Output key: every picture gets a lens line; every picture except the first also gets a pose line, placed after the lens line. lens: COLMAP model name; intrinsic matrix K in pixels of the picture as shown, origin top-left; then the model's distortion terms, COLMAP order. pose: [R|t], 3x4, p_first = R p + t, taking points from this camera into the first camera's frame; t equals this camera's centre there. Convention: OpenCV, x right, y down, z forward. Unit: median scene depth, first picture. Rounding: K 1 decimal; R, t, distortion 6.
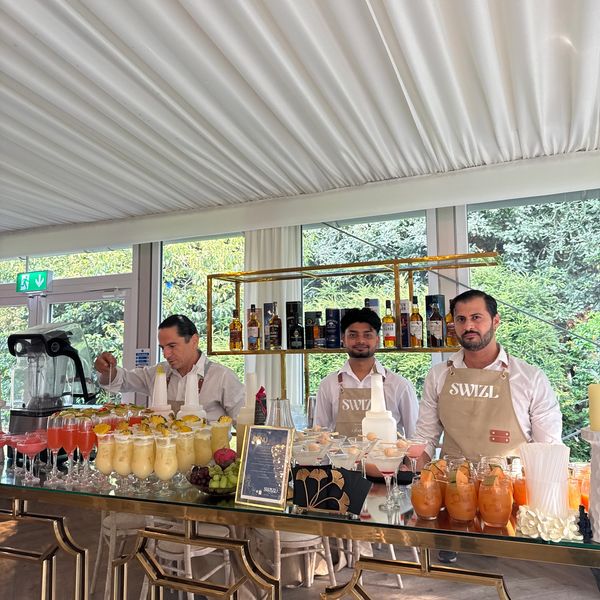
lens RADIAL K [[513.8, 0, 300.8], [0, 513.8, 300.3], [0, 0, 1]] dist [0.078615, -0.031830]
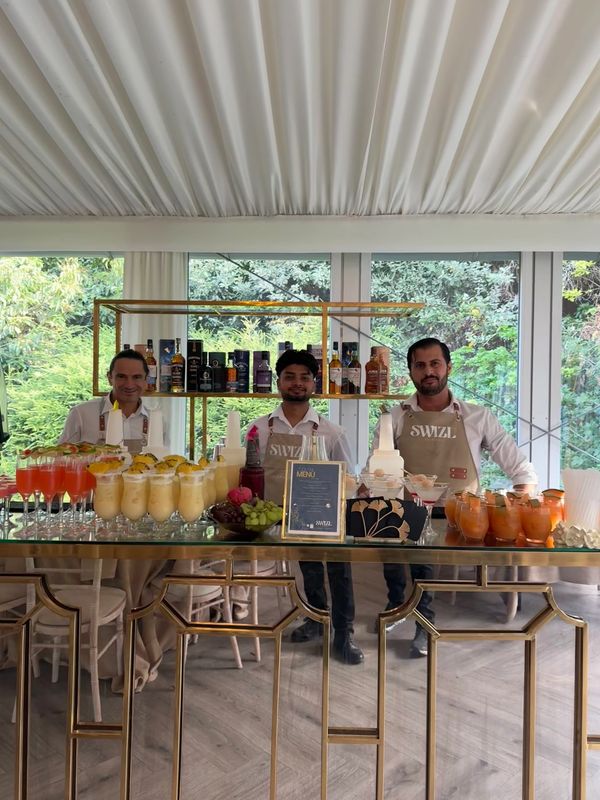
lens RADIAL K [[562.9, 0, 303.0], [0, 562.9, 396.1], [0, 0, 1]] dist [0.066996, -0.017164]
pose [[0.935922, 0.031863, 0.350763, -0.208201], [-0.060047, 0.995754, 0.069767, 0.024829], [-0.347051, -0.086358, 0.933862, 0.019936]]
